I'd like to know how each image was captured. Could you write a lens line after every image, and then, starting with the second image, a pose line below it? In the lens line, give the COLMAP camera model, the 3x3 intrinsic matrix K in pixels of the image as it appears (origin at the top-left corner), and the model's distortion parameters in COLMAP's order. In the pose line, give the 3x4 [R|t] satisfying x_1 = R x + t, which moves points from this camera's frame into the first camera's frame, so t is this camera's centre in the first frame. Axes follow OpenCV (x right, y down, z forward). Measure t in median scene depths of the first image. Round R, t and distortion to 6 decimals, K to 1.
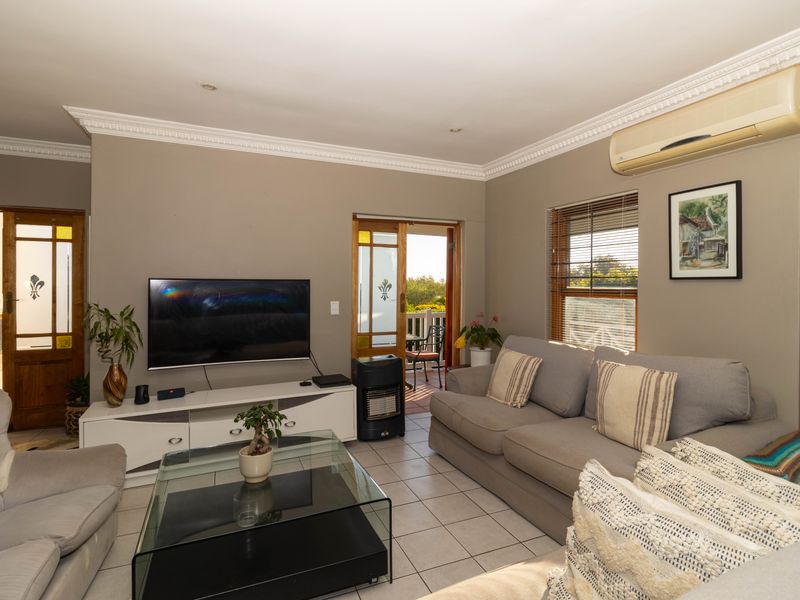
lens RADIAL K [[416.2, 0, 391.2], [0, 416.2, 283.5], [0, 0, 1]] dist [-0.002773, -0.000459]
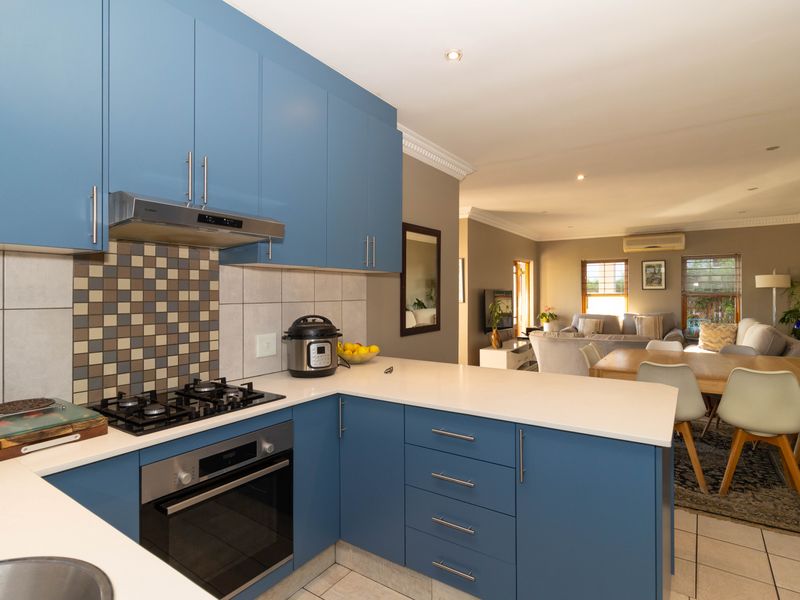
lens RADIAL K [[416.5, 0, 414.6], [0, 416.5, 289.7], [0, 0, 1]] dist [0.000251, 0.000153]
pose [[0.840109, -0.003611, 0.542406, -1.670809], [0.008523, 0.999942, -0.006543, -0.003201], [-0.542351, 0.010119, 0.840091, -0.451420]]
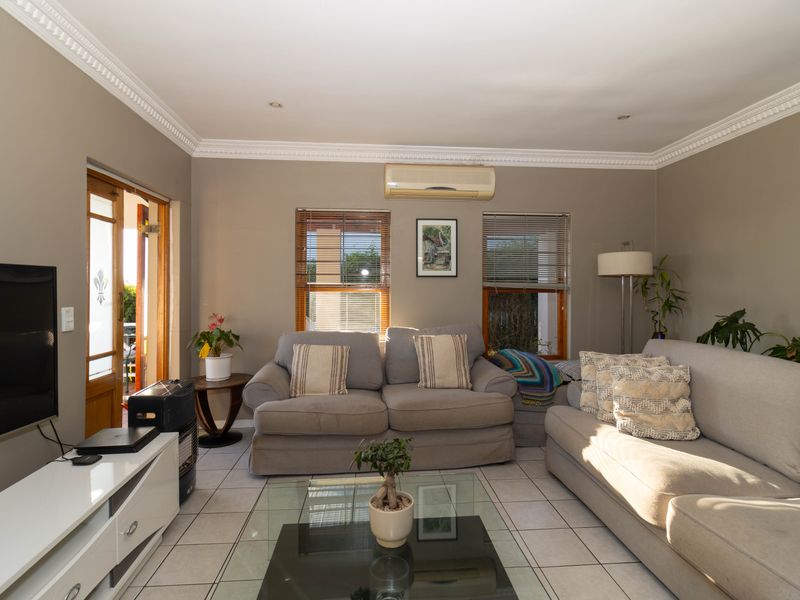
lens RADIAL K [[429.0, 0, 405.1], [0, 429.0, 288.0], [0, 0, 1]] dist [-0.000878, -0.000063]
pose [[0.315159, -0.007495, 0.949009, -0.558438], [-0.001013, 0.999966, 0.008234, 0.012029], [-0.949038, -0.003556, 0.315141, 0.401822]]
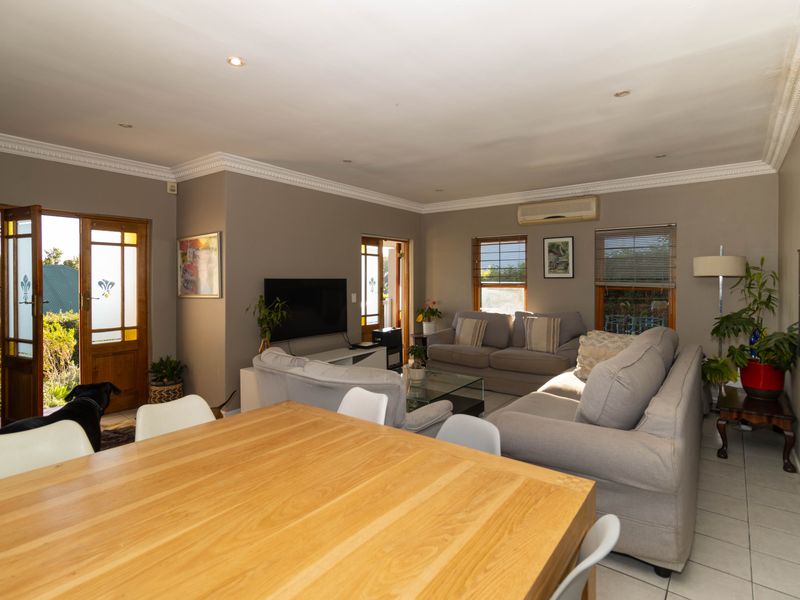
lens RADIAL K [[412.4, 0, 396.0], [0, 412.4, 271.7], [0, 0, 1]] dist [0.001378, 0.000198]
pose [[0.877227, 0.003048, 0.480065, -0.723971], [0.005075, 0.999865, -0.015622, -0.010227], [-0.480048, 0.016140, 0.877094, -0.351804]]
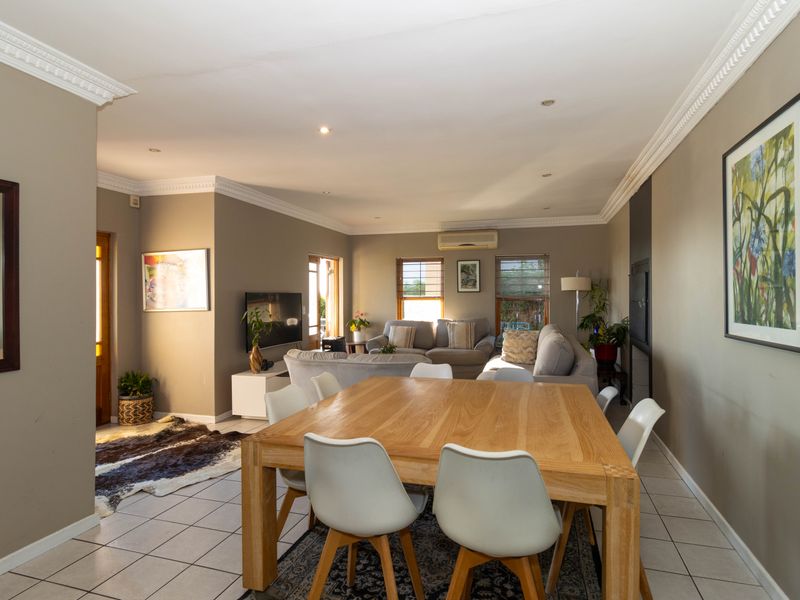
lens RADIAL K [[429.0, 0, 405.1], [0, 429.0, 288.0], [0, 0, 1]] dist [-0.000878, -0.000063]
pose [[0.646584, 0.004147, 0.762831, -1.188359], [0.007363, 0.999905, -0.011677, -0.006018], [-0.762807, 0.013167, 0.646492, -0.380965]]
